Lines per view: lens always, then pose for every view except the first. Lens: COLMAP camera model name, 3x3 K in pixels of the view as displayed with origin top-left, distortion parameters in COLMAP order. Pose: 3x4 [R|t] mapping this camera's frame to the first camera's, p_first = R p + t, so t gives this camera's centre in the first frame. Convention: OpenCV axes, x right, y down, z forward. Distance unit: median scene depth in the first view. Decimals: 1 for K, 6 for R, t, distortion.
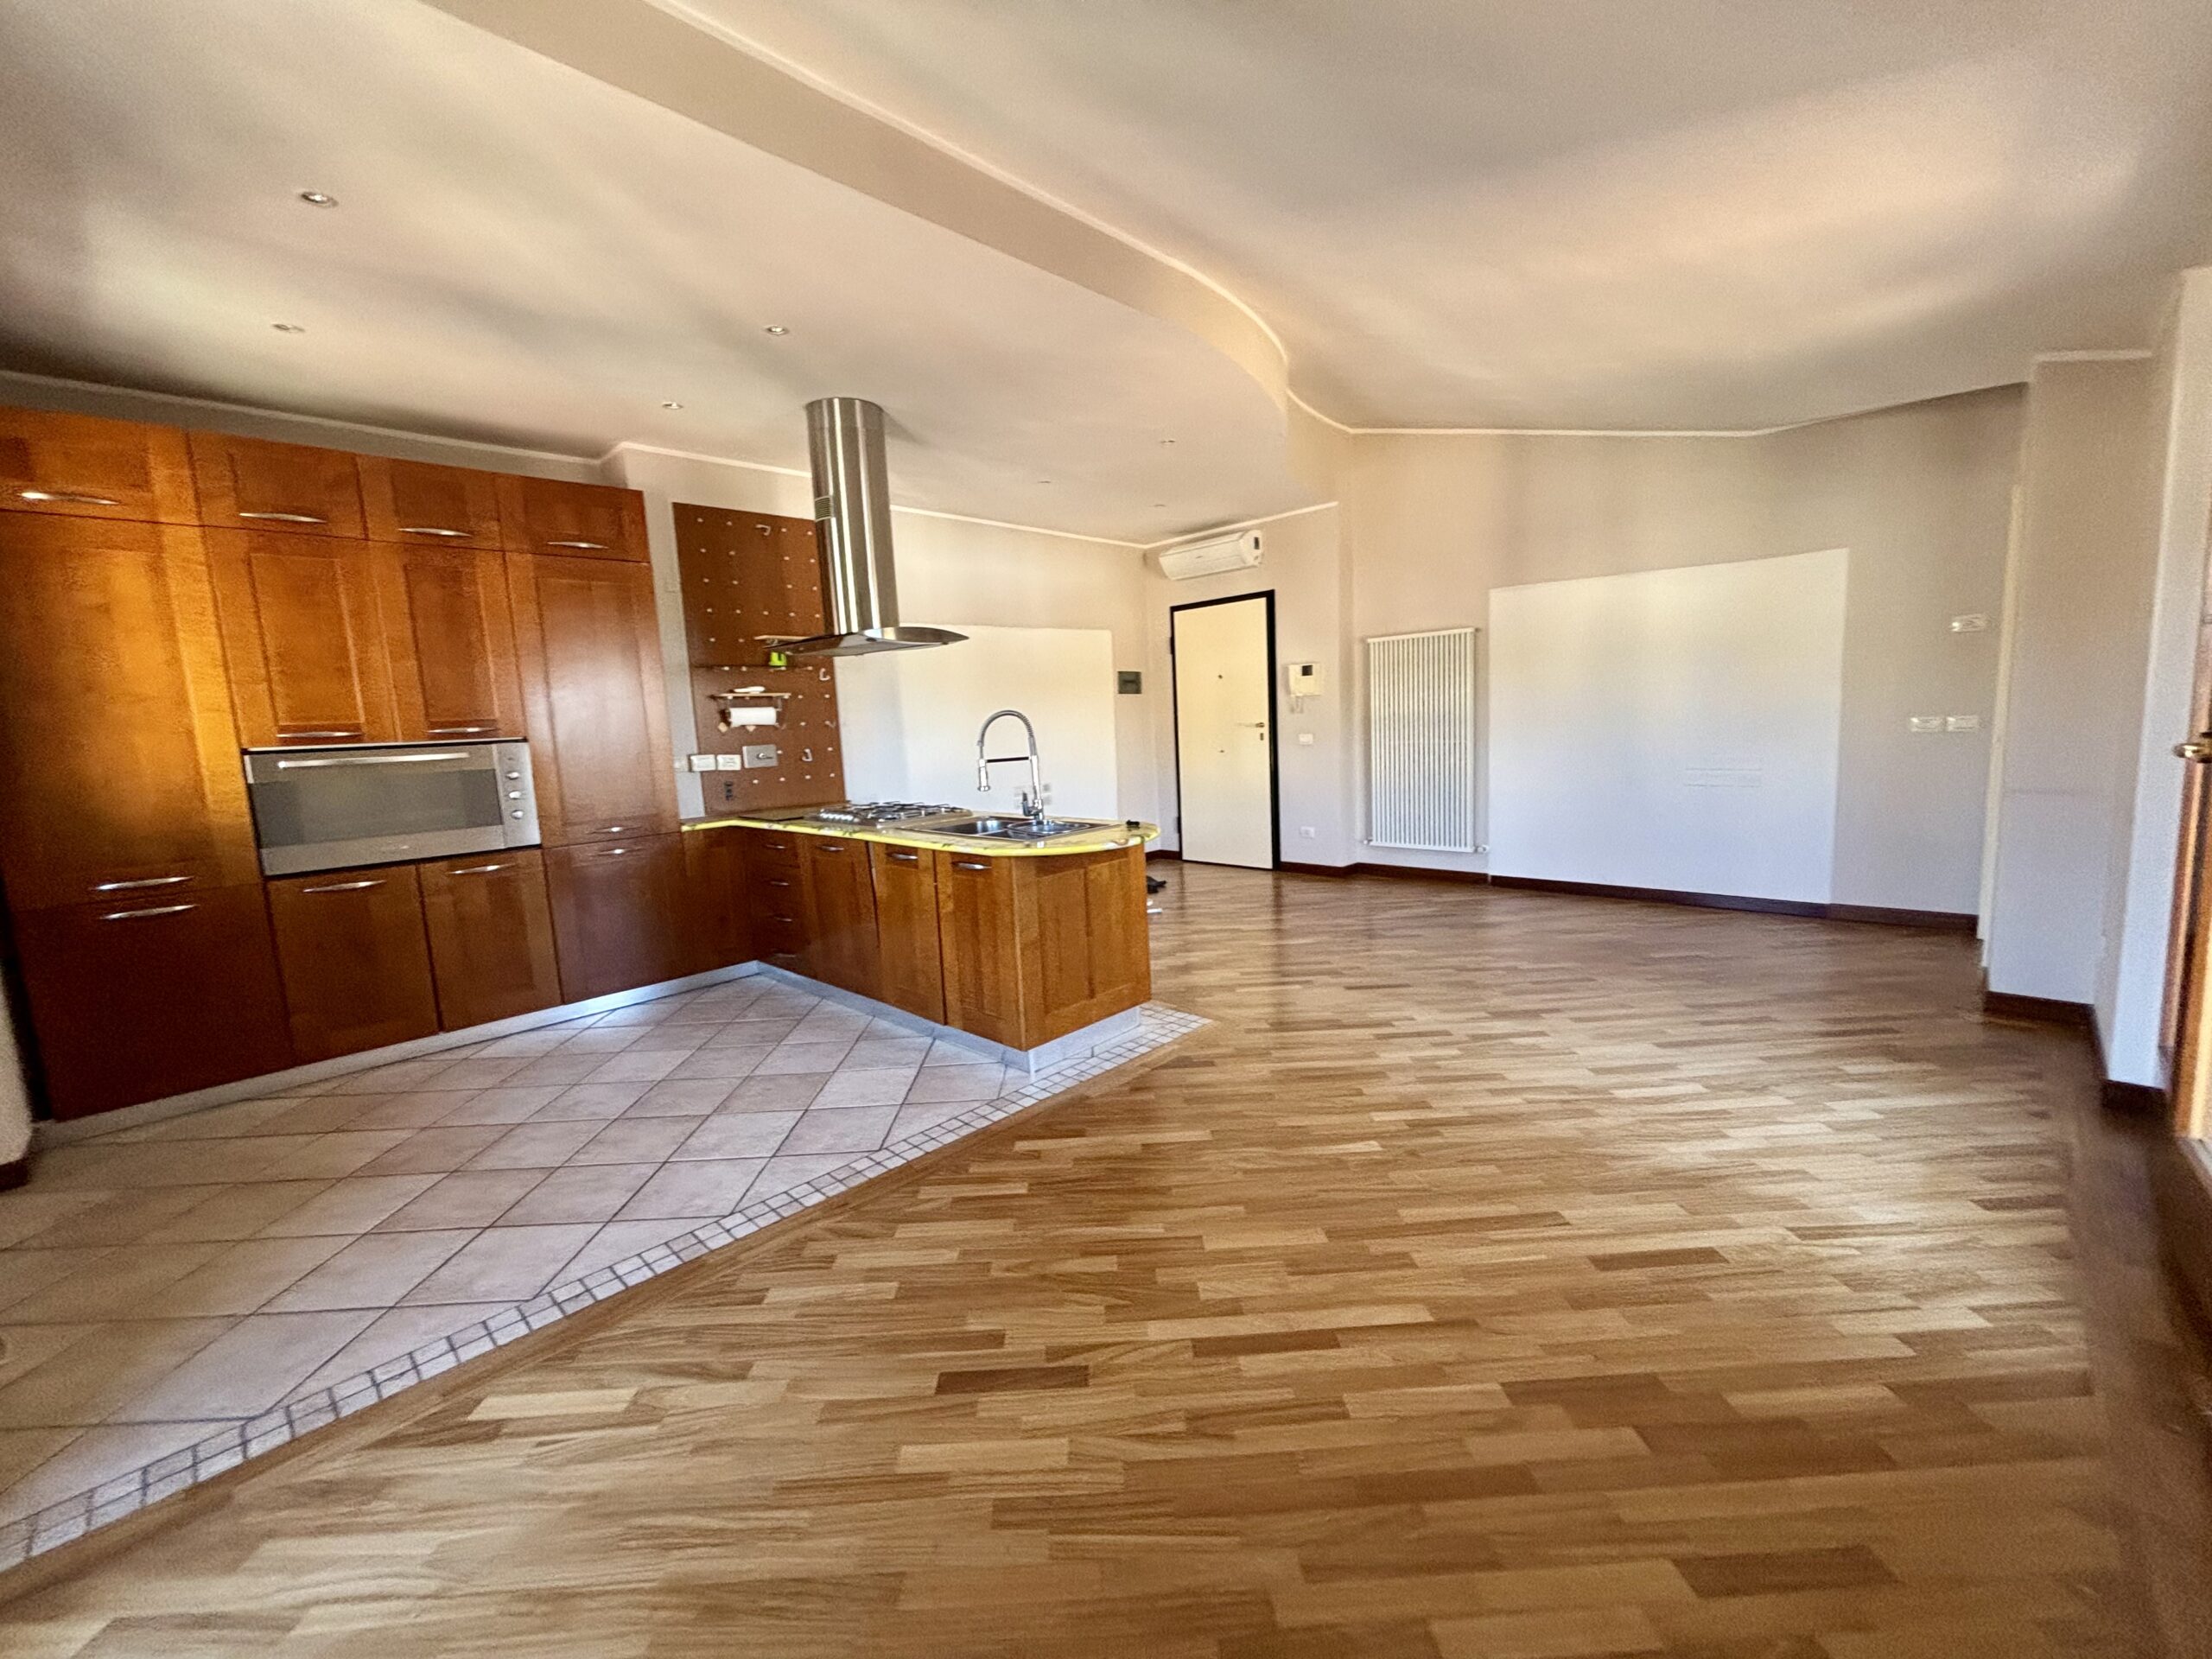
lens RADIAL K [[895.7, 0, 1109.2], [0, 895.7, 832.5], [0, 0, 1]] dist [-0.007936, 0.002116]
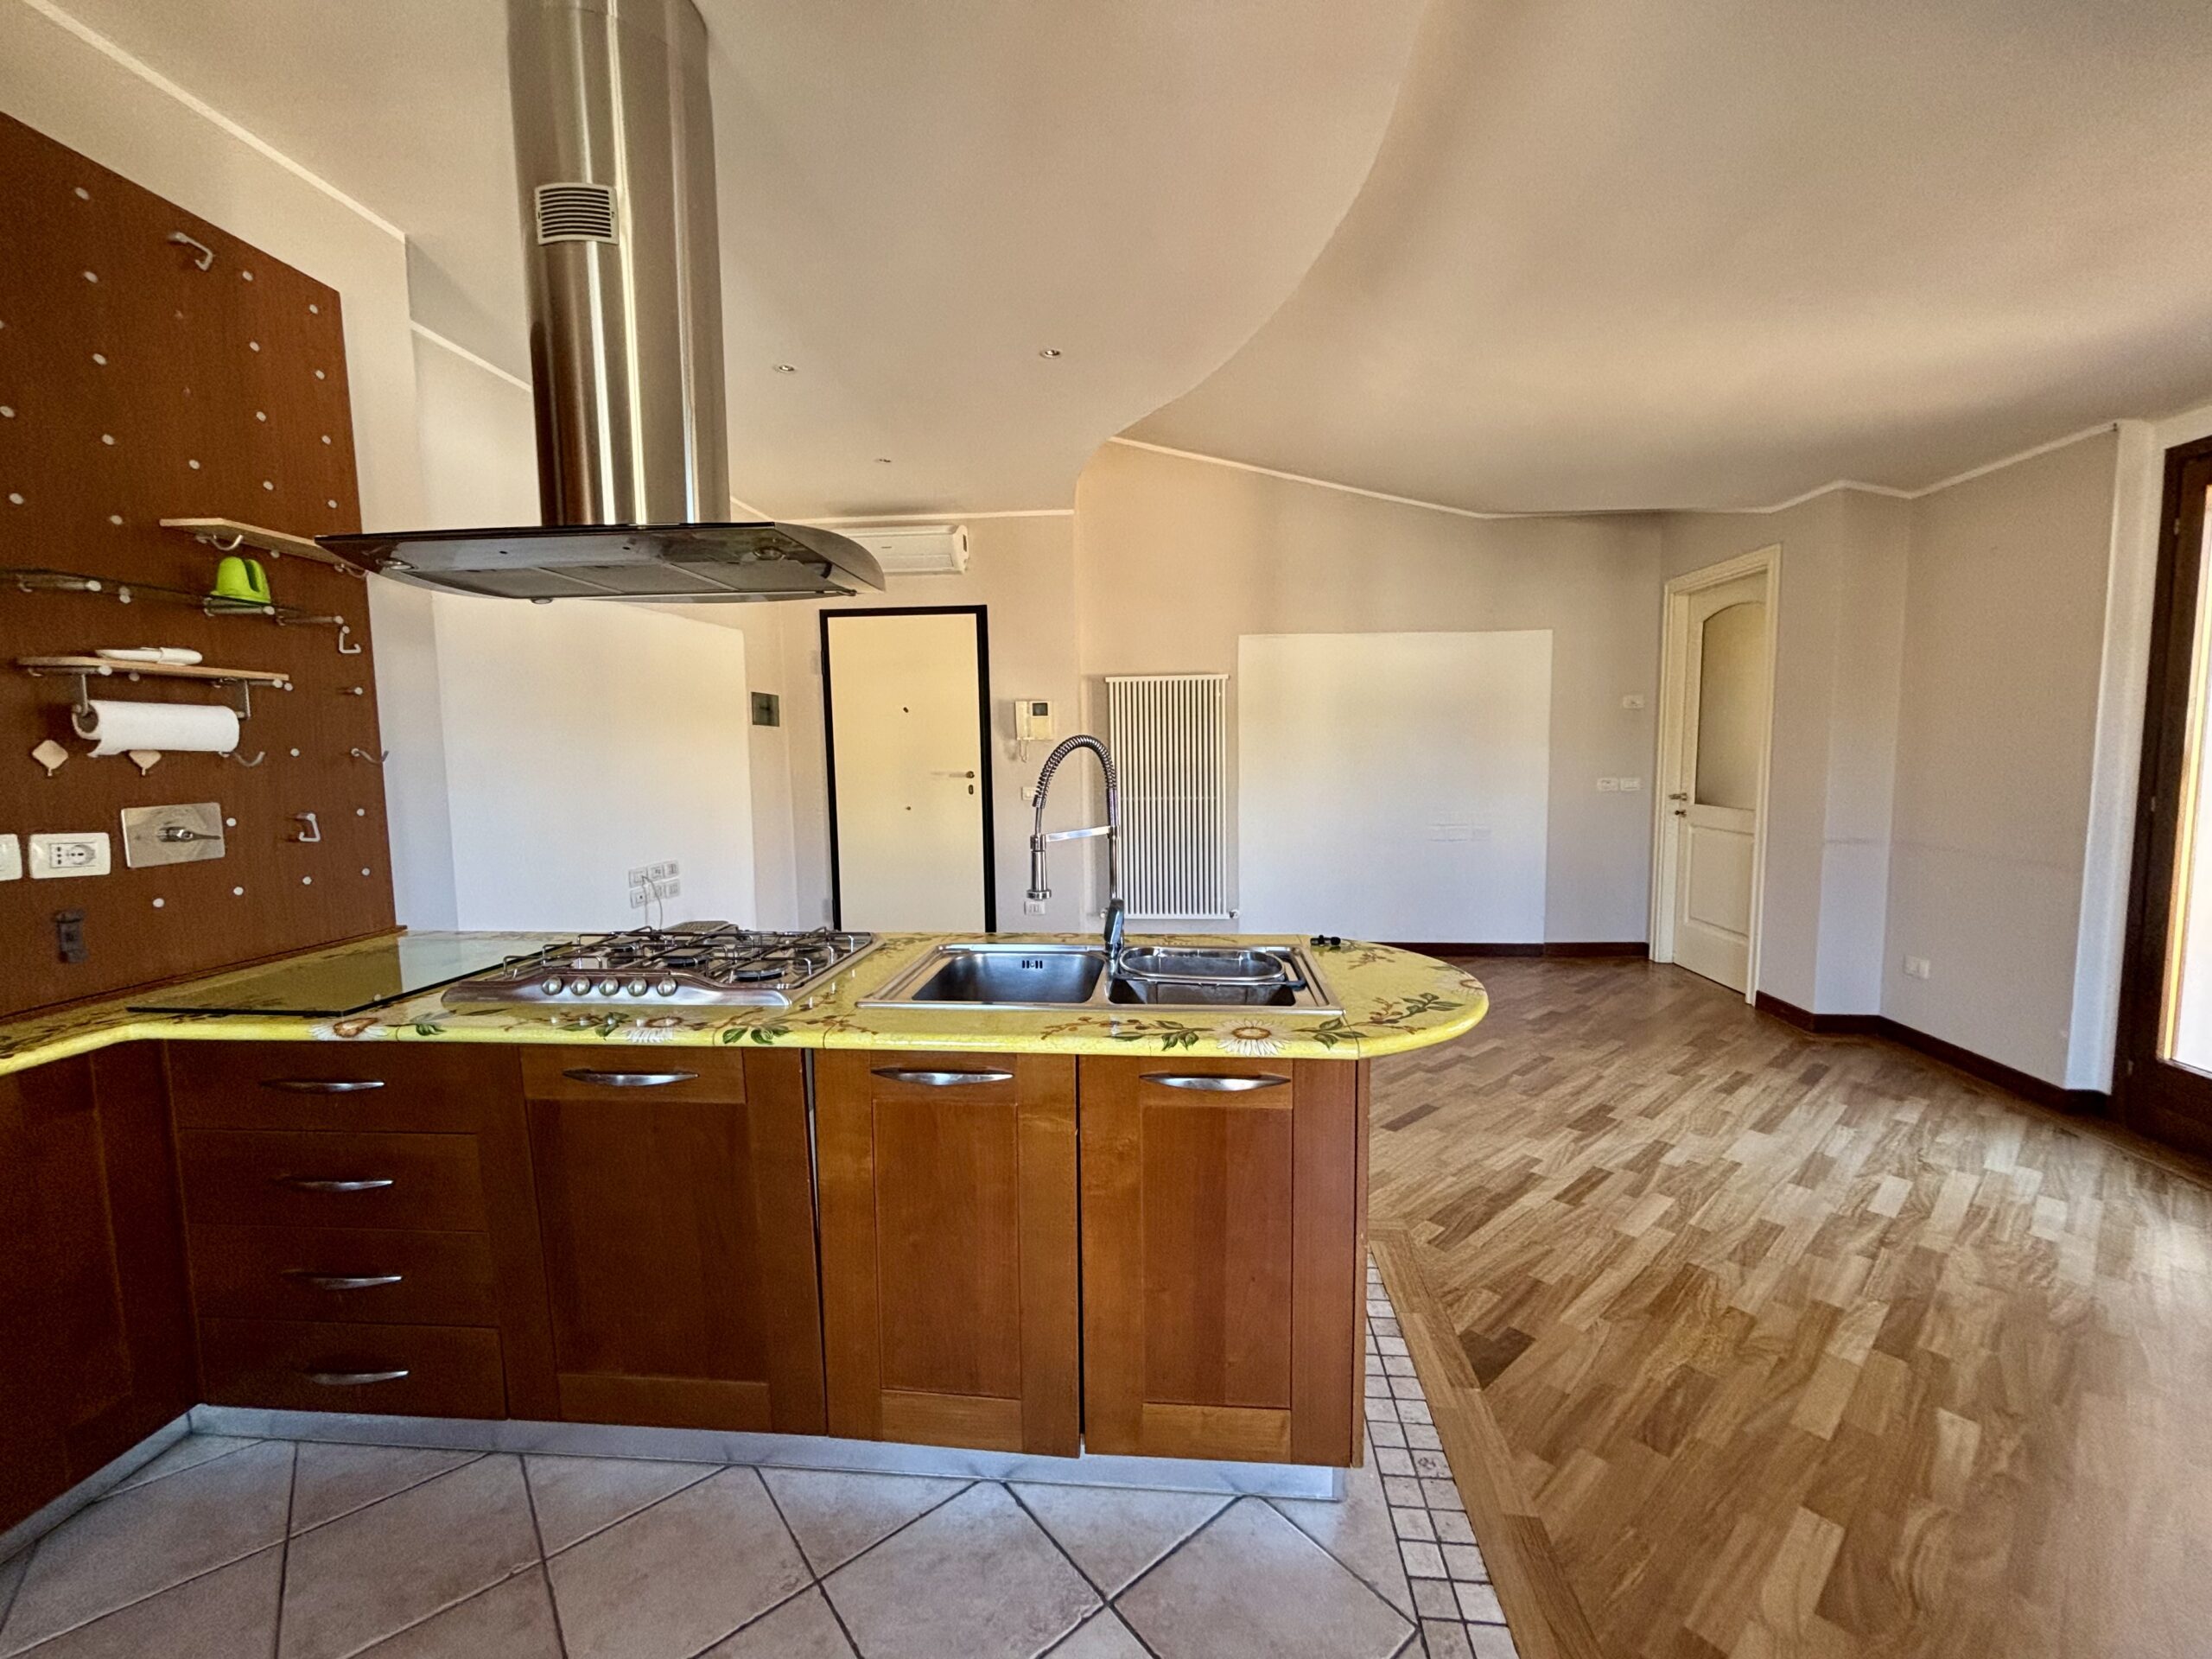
lens RADIAL K [[895.7, 0, 1118.0], [0, 895.7, 823.5], [0, 0, 1]] dist [-0.007936, 0.002116]
pose [[0.777070, -0.016044, 0.629210, -0.325103], [0.059183, 0.997109, -0.047665, -0.049692], [-0.626626, 0.074278, 0.775773, 0.473813]]
